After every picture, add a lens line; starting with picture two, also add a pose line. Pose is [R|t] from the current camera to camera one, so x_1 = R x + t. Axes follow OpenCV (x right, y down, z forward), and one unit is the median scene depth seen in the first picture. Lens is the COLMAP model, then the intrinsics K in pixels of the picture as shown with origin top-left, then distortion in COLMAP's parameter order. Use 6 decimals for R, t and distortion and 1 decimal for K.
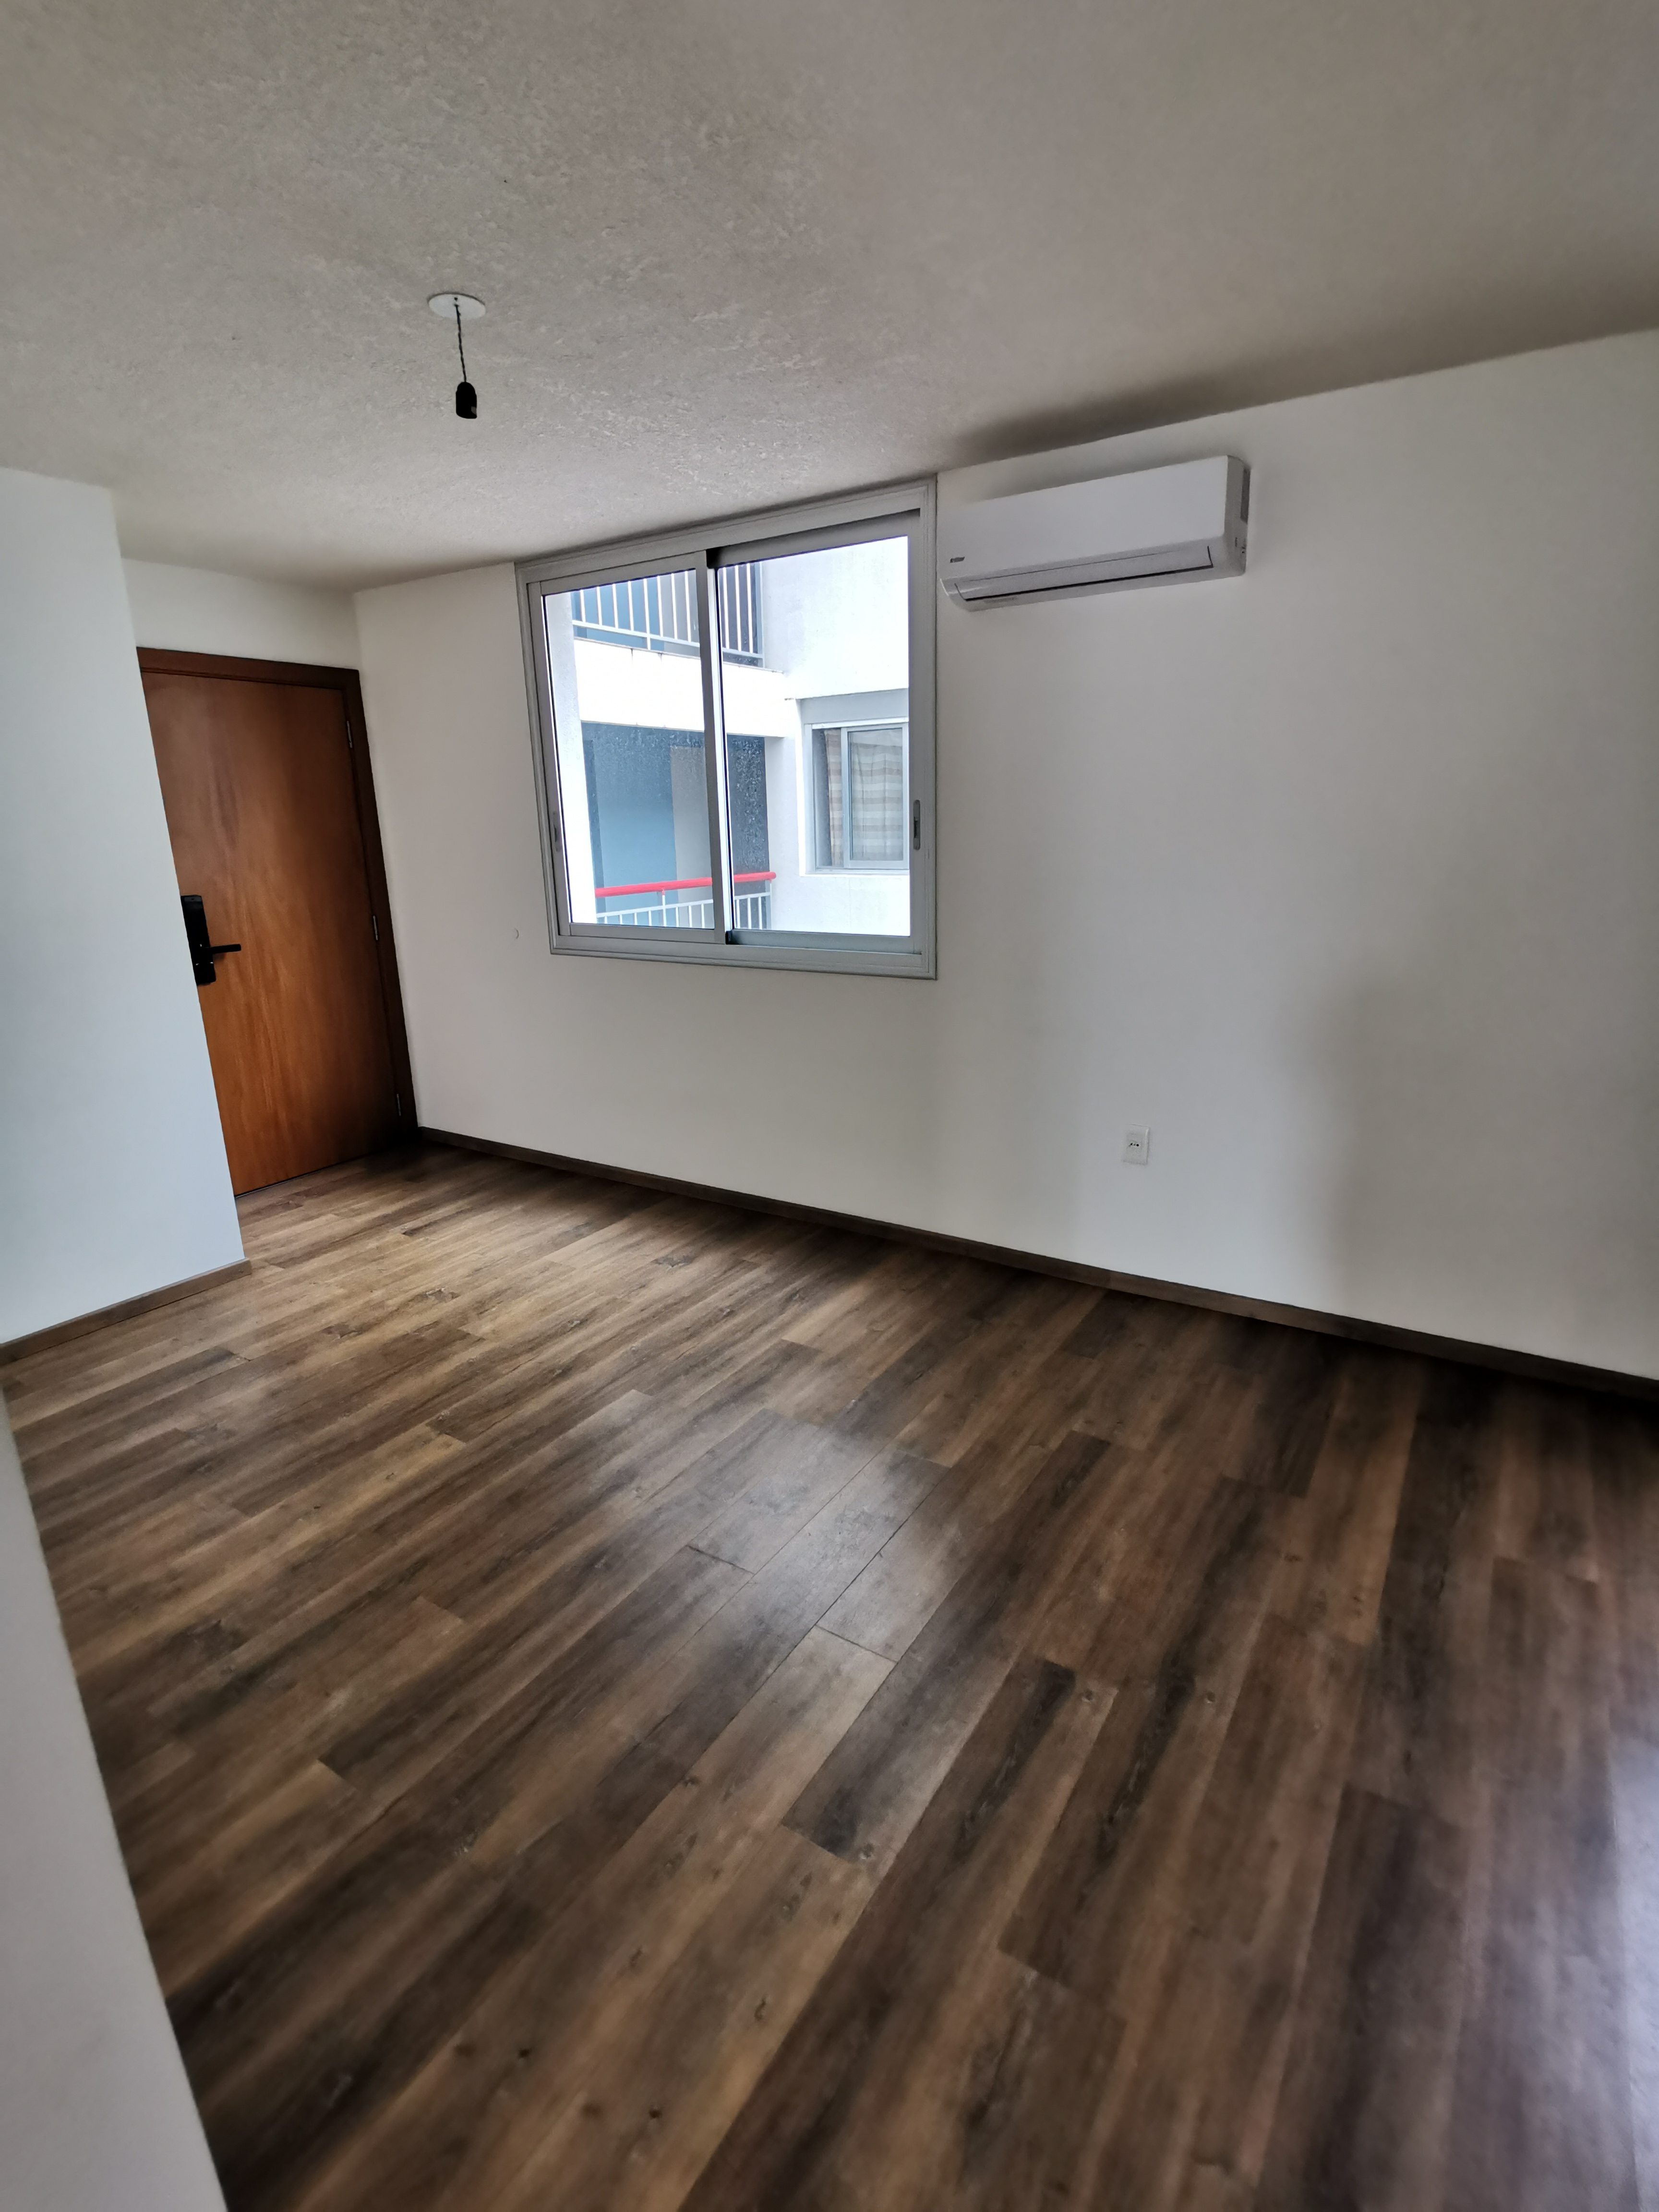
lens RADIAL K [[1062.9, 0, 832.5], [0, 1062.9, 1113.3], [0, 0, 1]] dist [-0.001802, -0.008083]
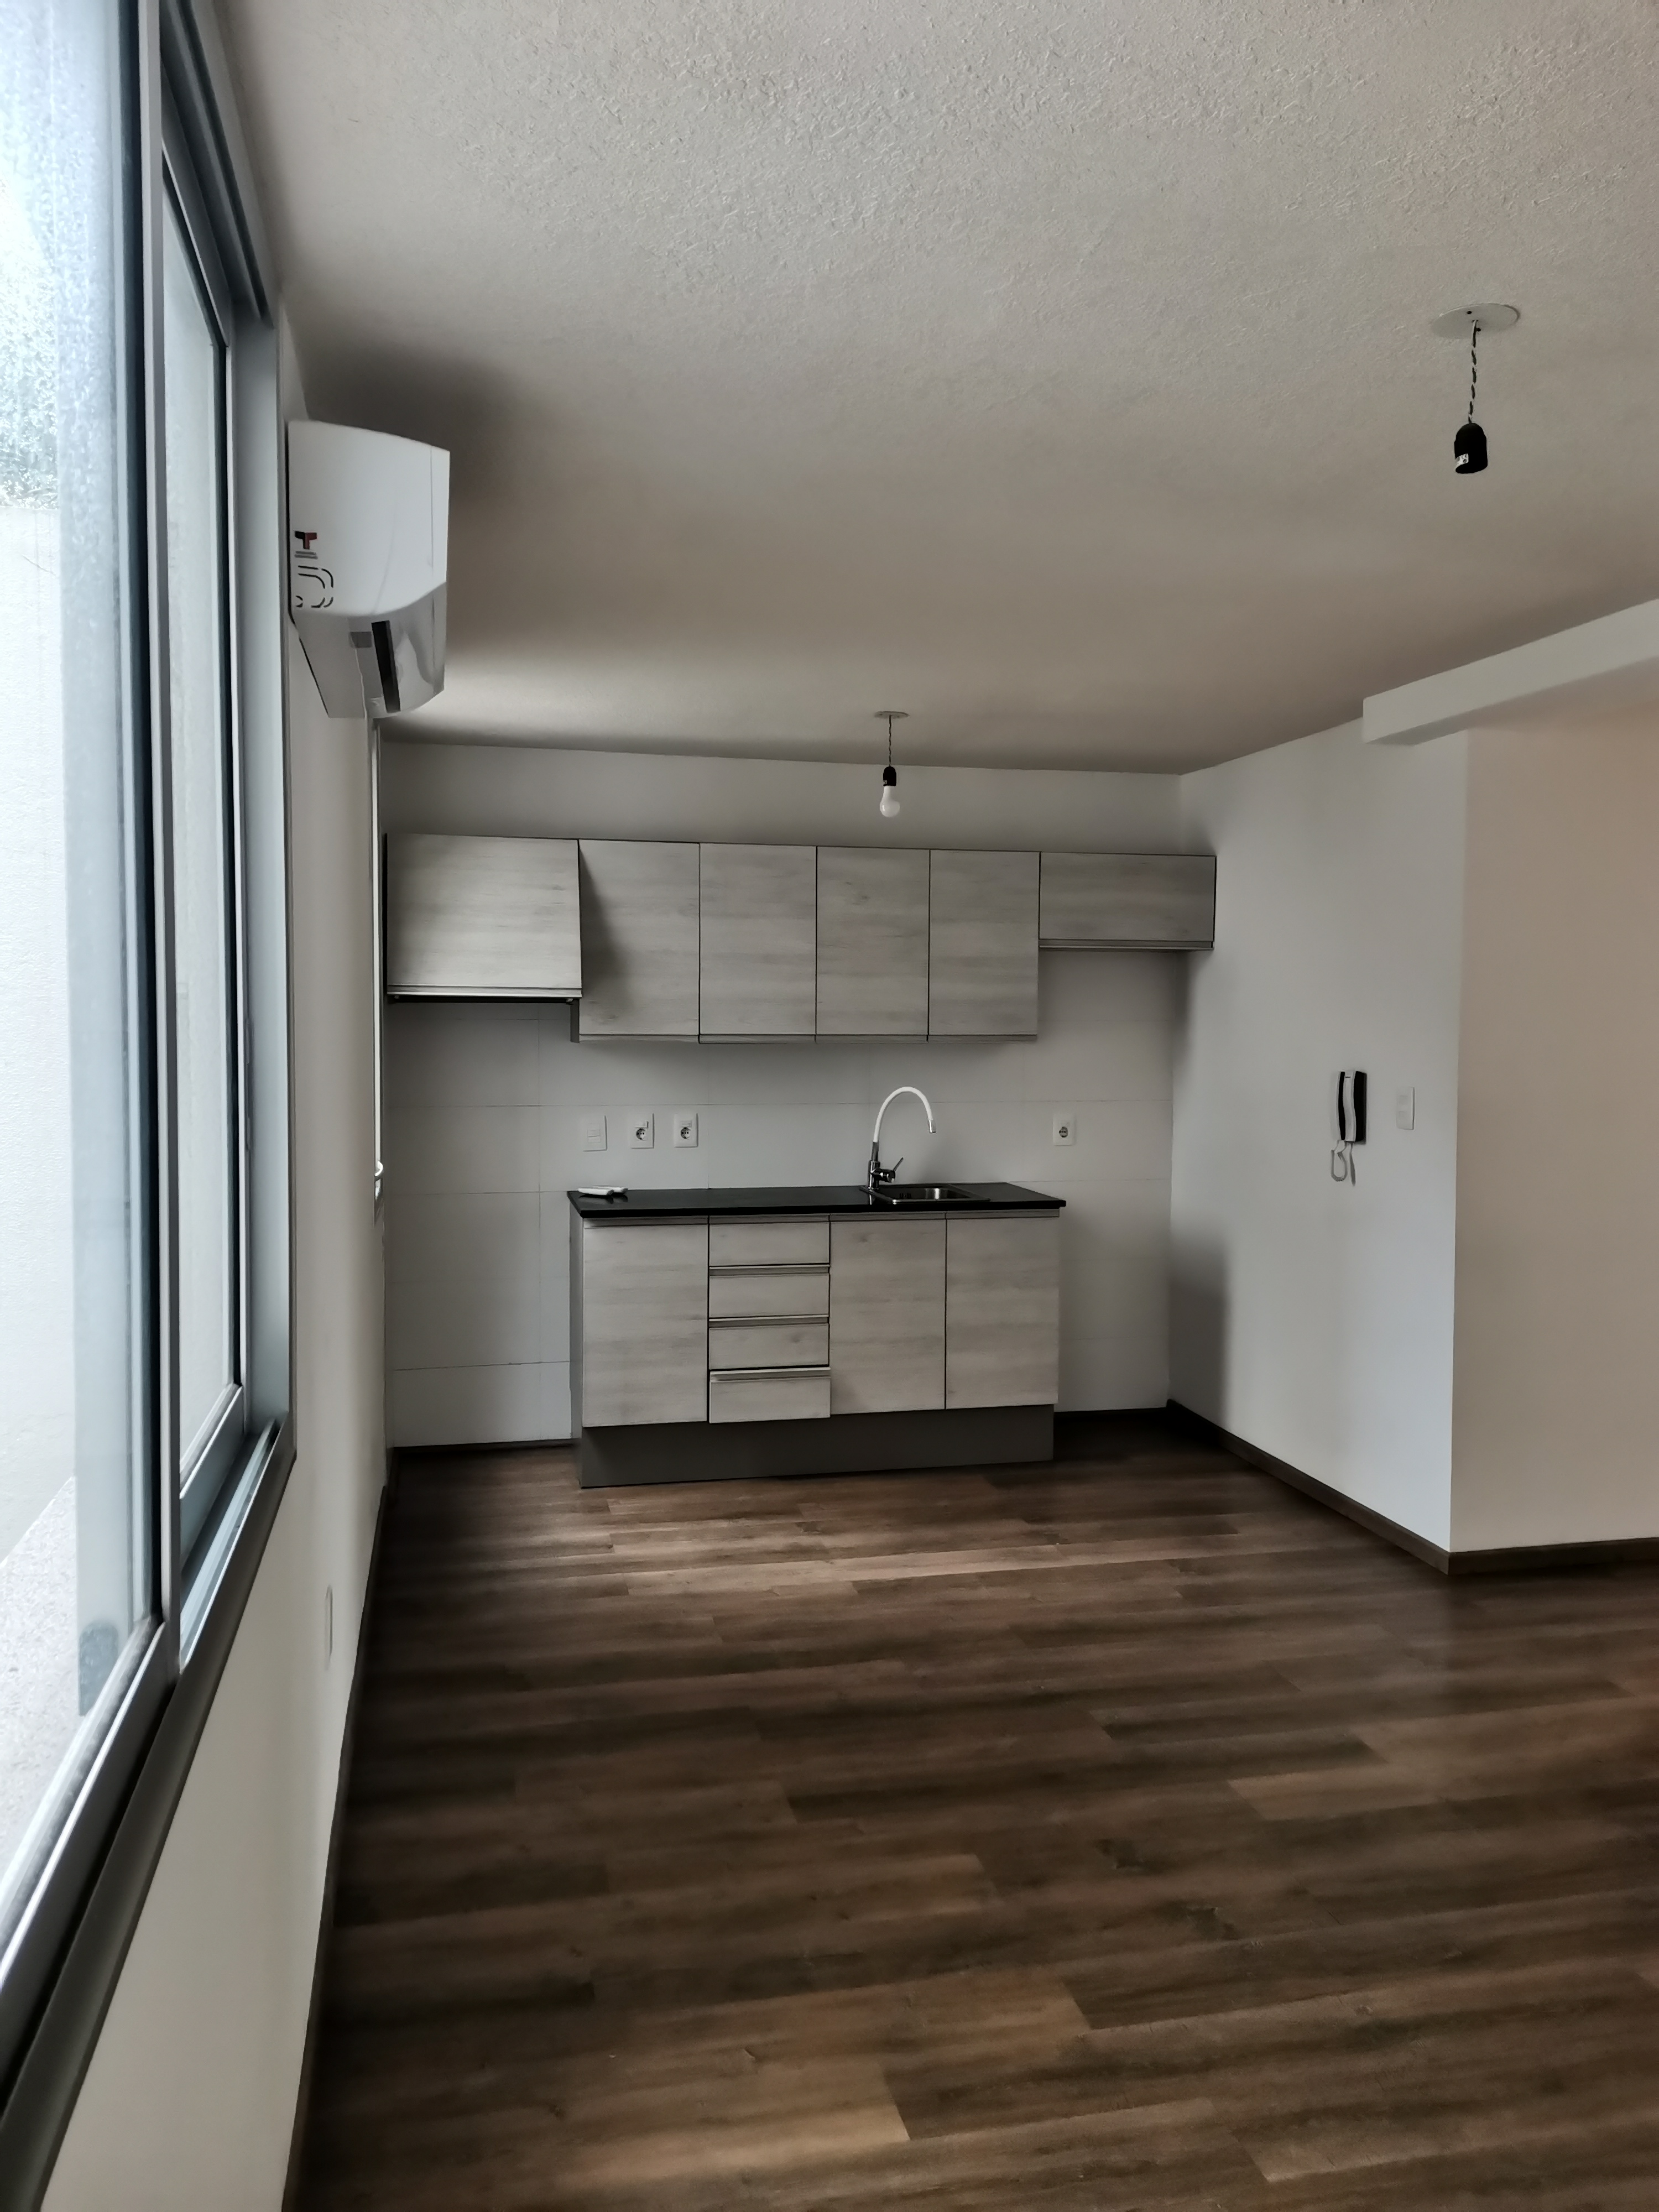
lens RADIAL K [[1630.2, 0, 831.4], [0, 1630.2, 1101.3], [0, 0, 1]] dist [0.081574, -0.100121]
pose [[-0.713181, -0.014899, 0.700822, -0.547072], [0.200082, 0.953856, 0.223889, -0.406429], [-0.671819, 0.299895, -0.677291, 1.440825]]
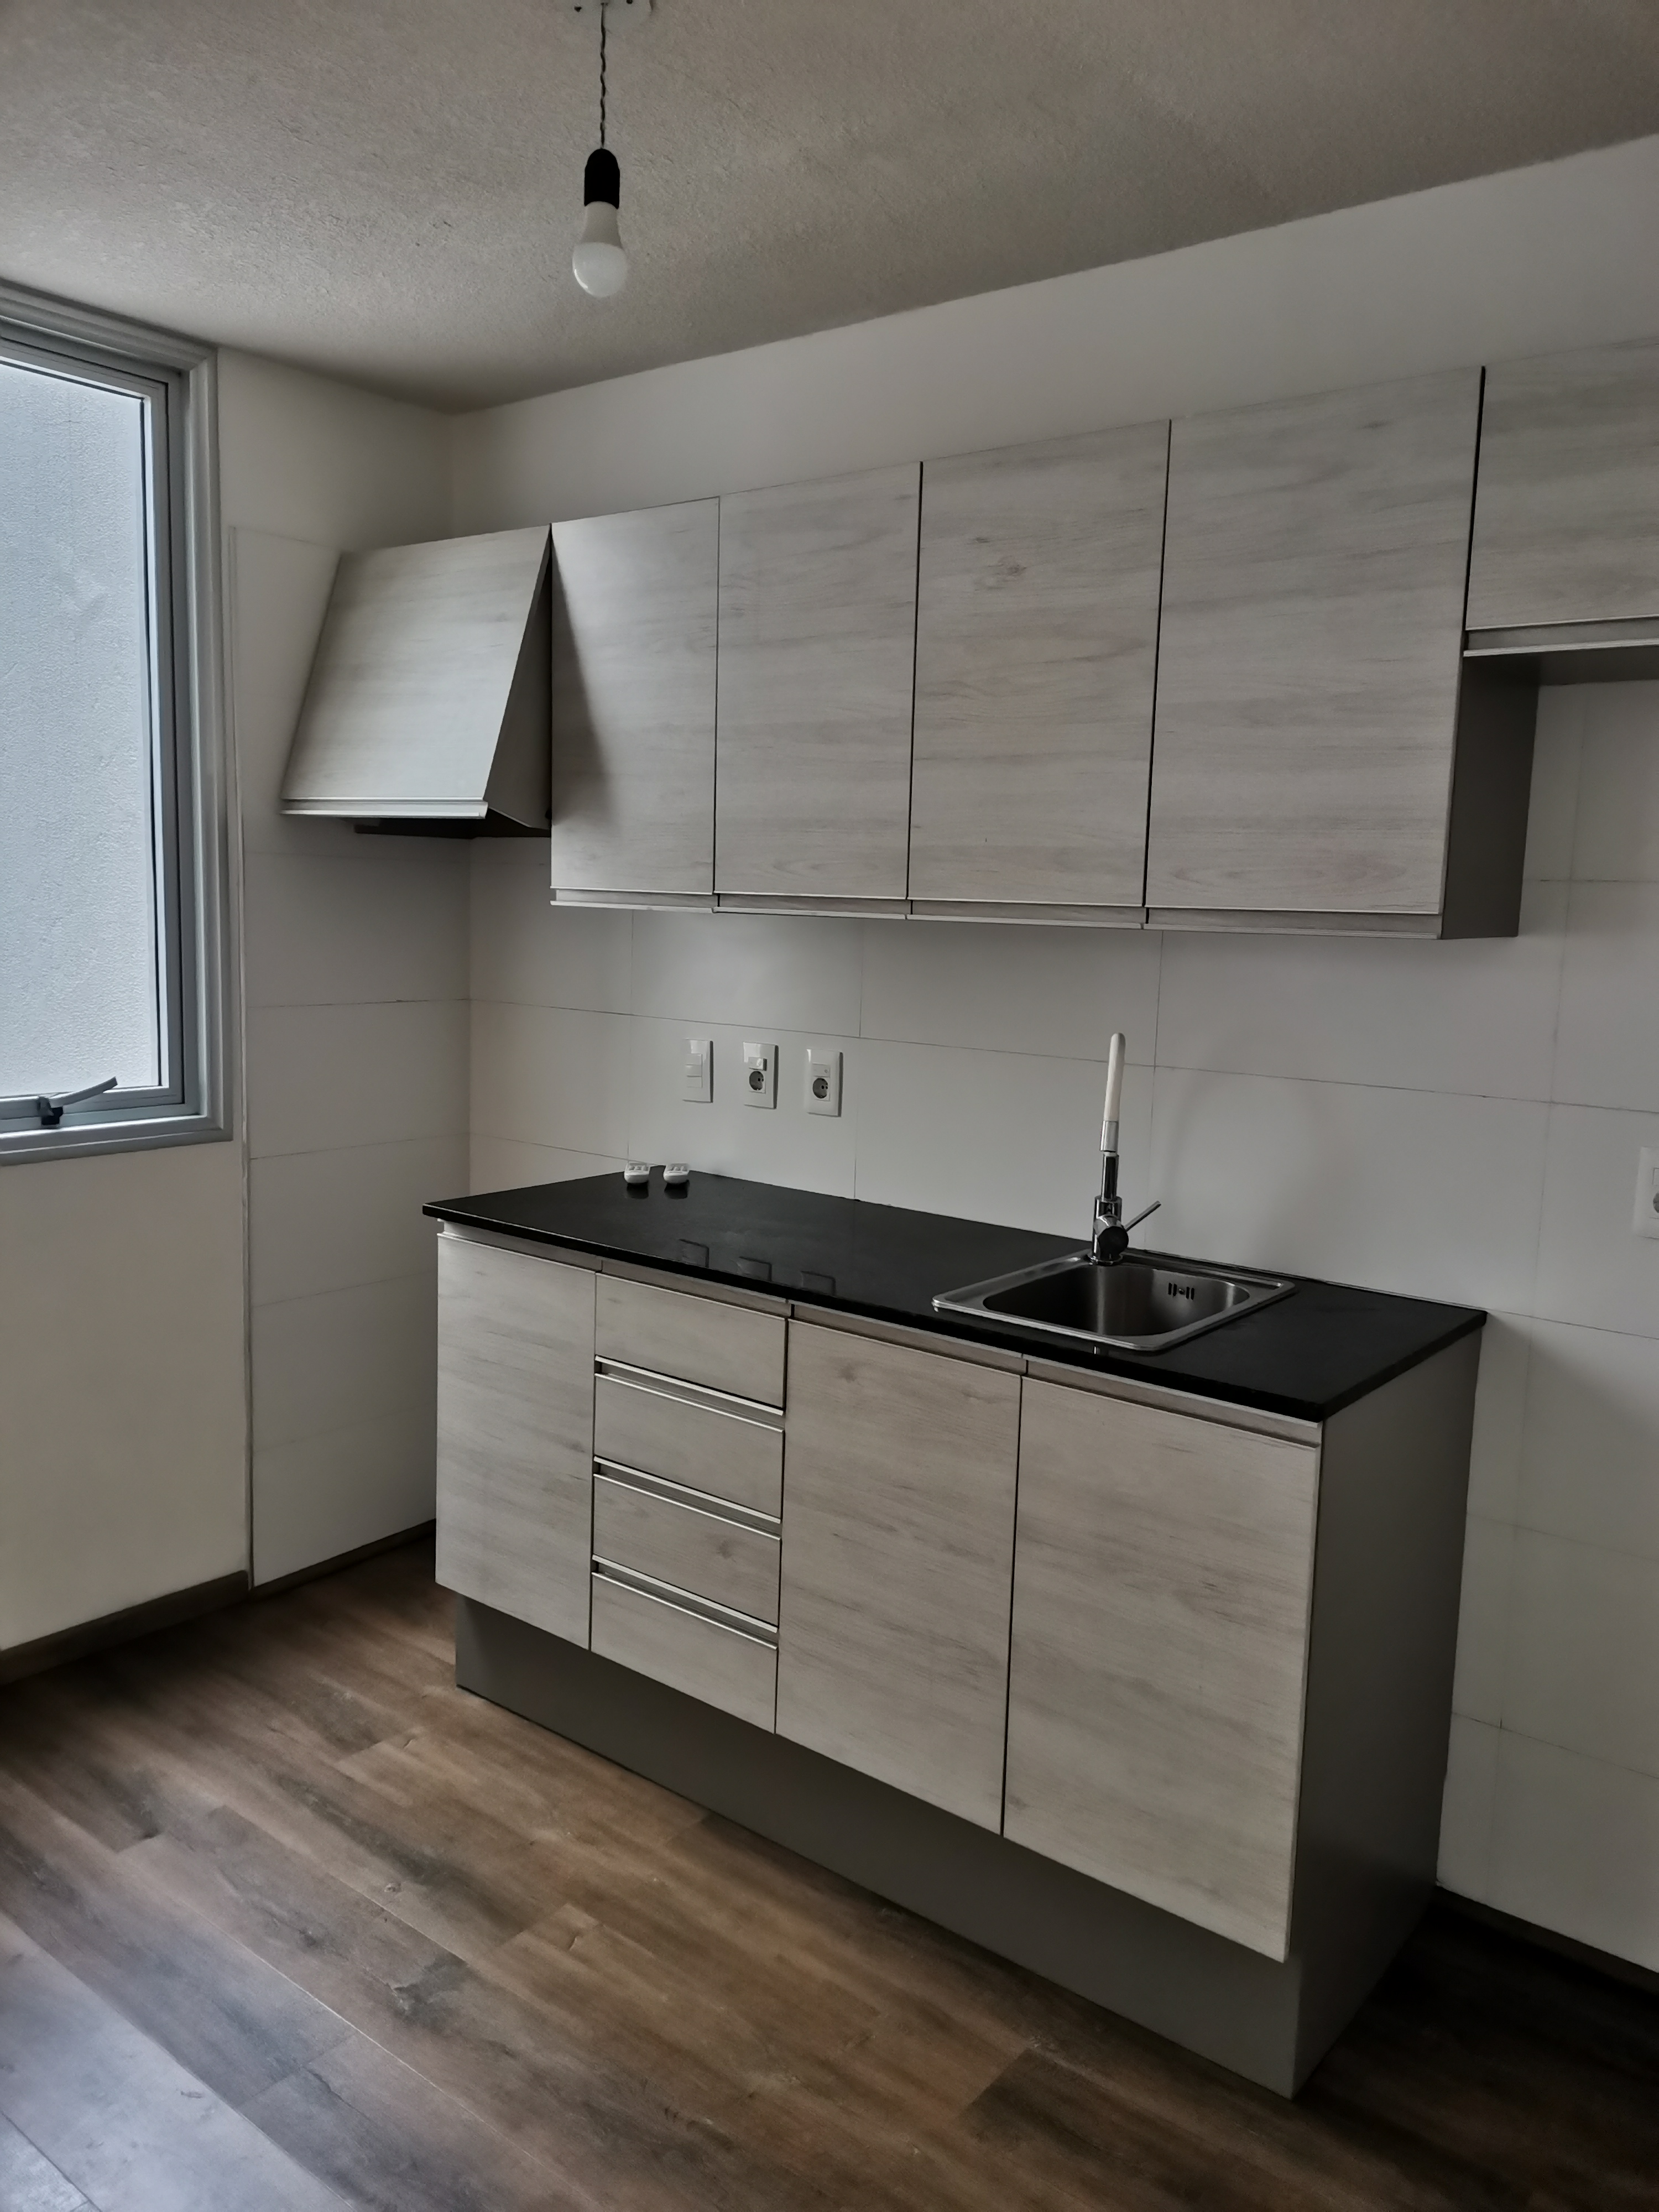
lens RADIAL K [[1630.2, 0, 837.5], [0, 1630.2, 1107.3], [0, 0, 1]] dist [0.081574, -0.100121]
pose [[0.096903, -0.100992, 0.990157, -0.066168], [0.234880, 0.969060, 0.075853, -0.030126], [-0.967182, 0.225218, 0.117626, 0.113013]]
